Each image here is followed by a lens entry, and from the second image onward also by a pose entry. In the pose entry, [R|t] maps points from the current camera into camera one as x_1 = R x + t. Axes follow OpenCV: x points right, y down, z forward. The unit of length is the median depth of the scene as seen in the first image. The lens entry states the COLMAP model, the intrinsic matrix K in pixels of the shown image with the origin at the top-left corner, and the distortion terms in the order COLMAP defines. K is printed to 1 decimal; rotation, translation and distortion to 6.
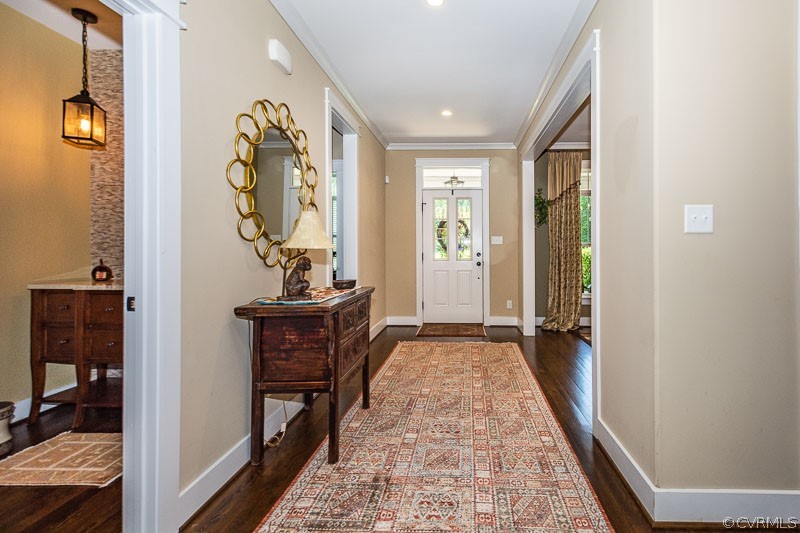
lens RADIAL K [[357.8, 0, 398.2], [0, 357.8, 264.6], [0, 0, 1]] dist [-0.001790, -0.000289]
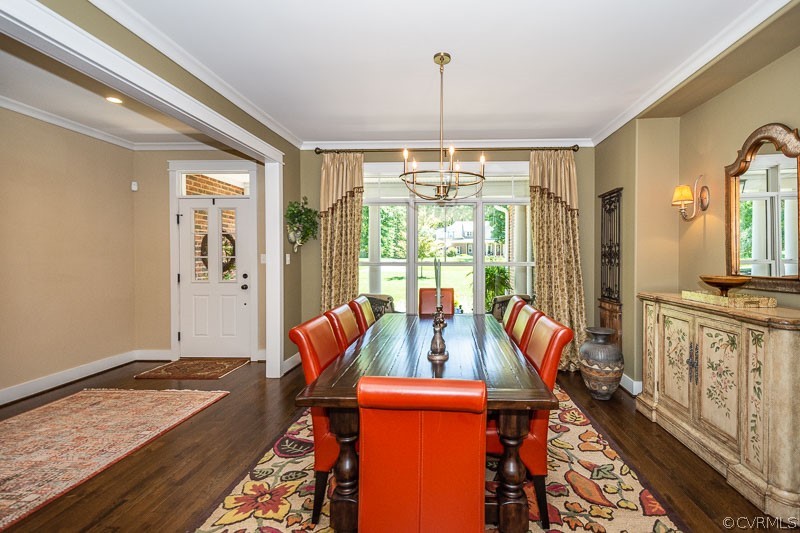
lens RADIAL K [[357.8, 0, 402.4], [0, 357.8, 268.0], [0, 0, 1]] dist [-0.001790, -0.000289]
pose [[0.999977, -0.001636, -0.006651, 0.602182], [0.001722, 0.999915, 0.012923, -0.057141], [0.006629, -0.012935, 0.999894, 0.164897]]
